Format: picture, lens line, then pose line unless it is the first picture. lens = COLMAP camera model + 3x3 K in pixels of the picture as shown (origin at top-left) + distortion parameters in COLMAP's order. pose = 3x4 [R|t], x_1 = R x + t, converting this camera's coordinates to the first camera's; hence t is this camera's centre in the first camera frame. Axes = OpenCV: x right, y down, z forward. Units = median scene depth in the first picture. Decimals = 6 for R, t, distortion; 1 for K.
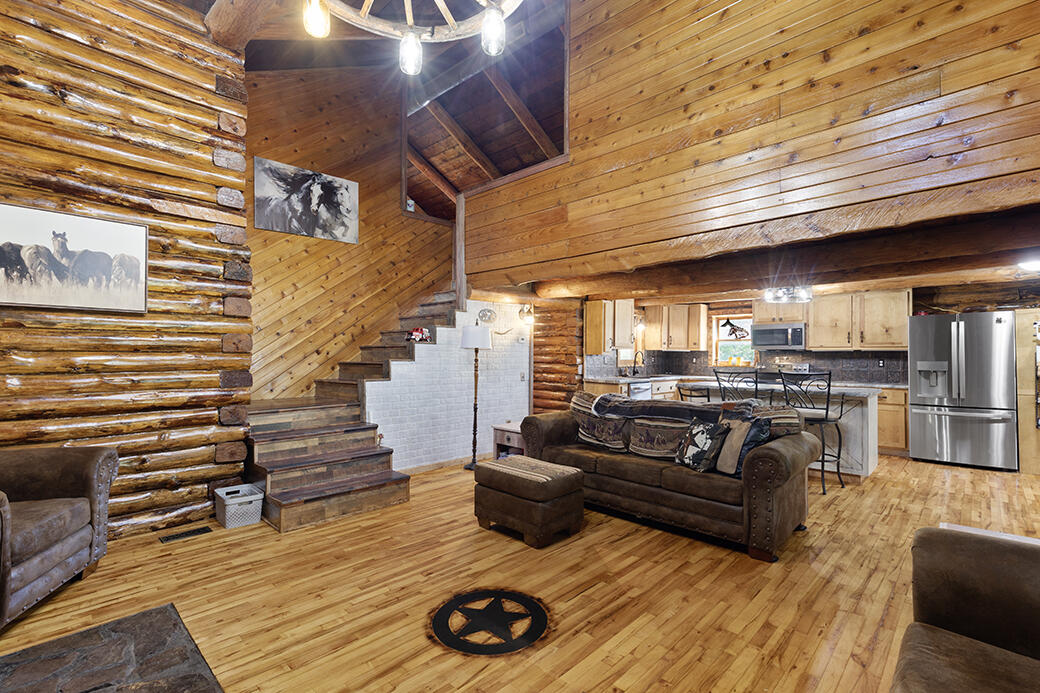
lens RADIAL K [[467.3, 0, 521.3], [0, 467.3, 353.3], [0, 0, 1]] dist [0.005246, -0.000833]
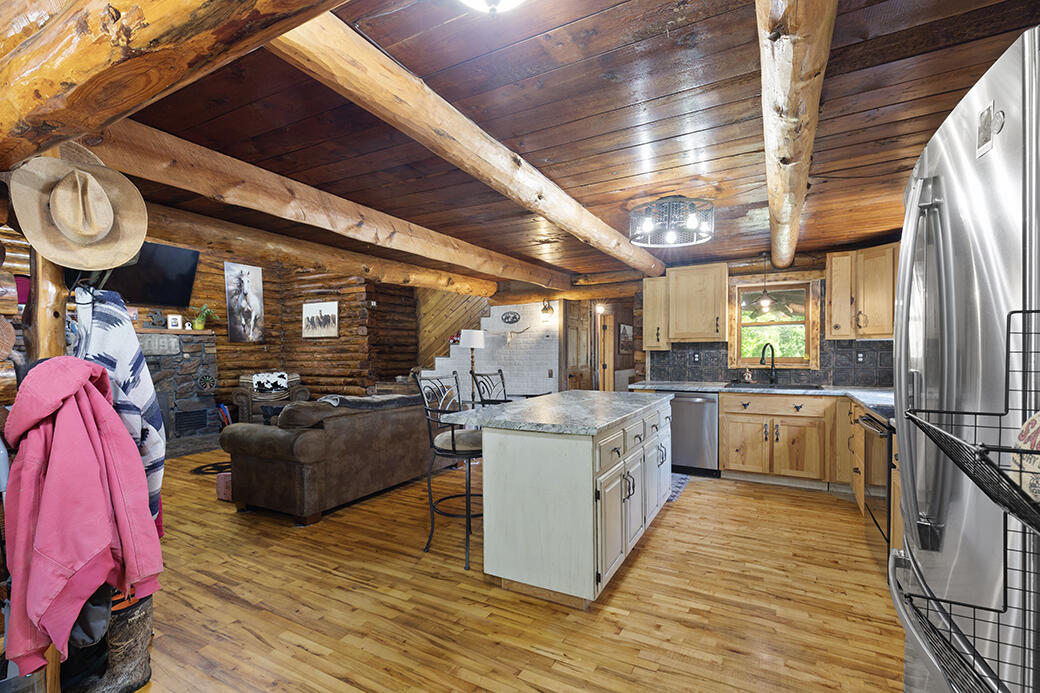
lens RADIAL K [[467.3, 0, 522.8], [0, 467.3, 352.3], [0, 0, 1]] dist [0.005246, -0.000833]
pose [[0.270489, -0.005544, -0.962707, 1.820906], [0.010926, 0.999937, -0.002689, 0.012162], [0.962661, -0.009791, 0.270532, 1.277437]]
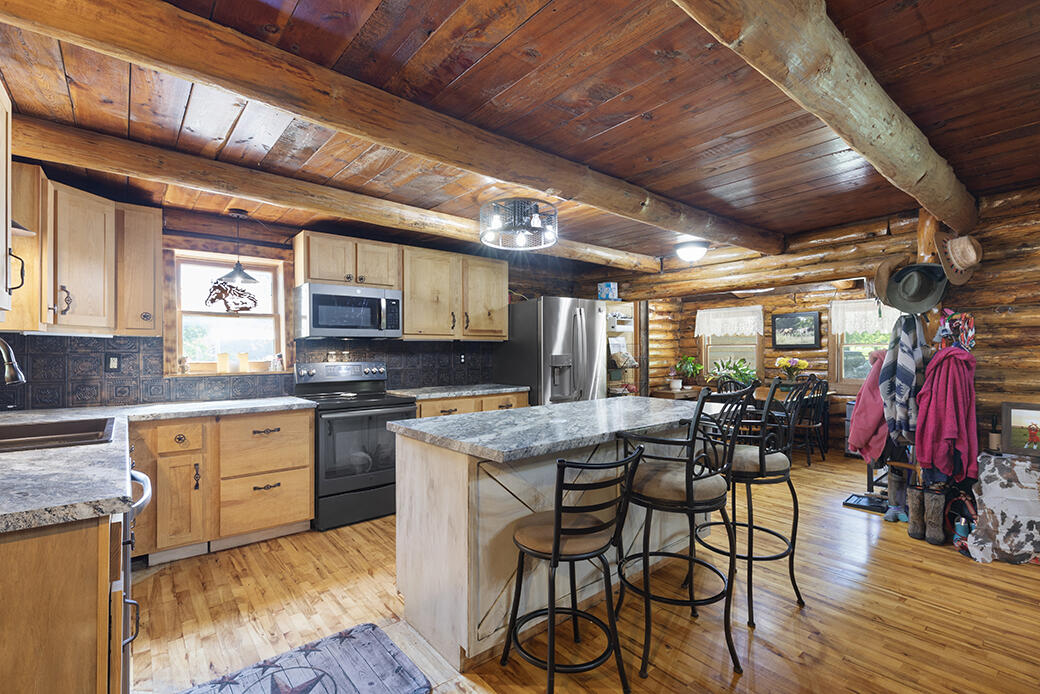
lens RADIAL K [[467.3, 0, 519.8], [0, 467.3, 353.0], [0, 0, 1]] dist [0.005246, -0.000833]
pose [[0.096633, -0.013197, 0.995233, 0.109813], [0.001196, 0.999913, 0.013143, 0.006455], [-0.995319, -0.000080, 0.096641, 1.702823]]
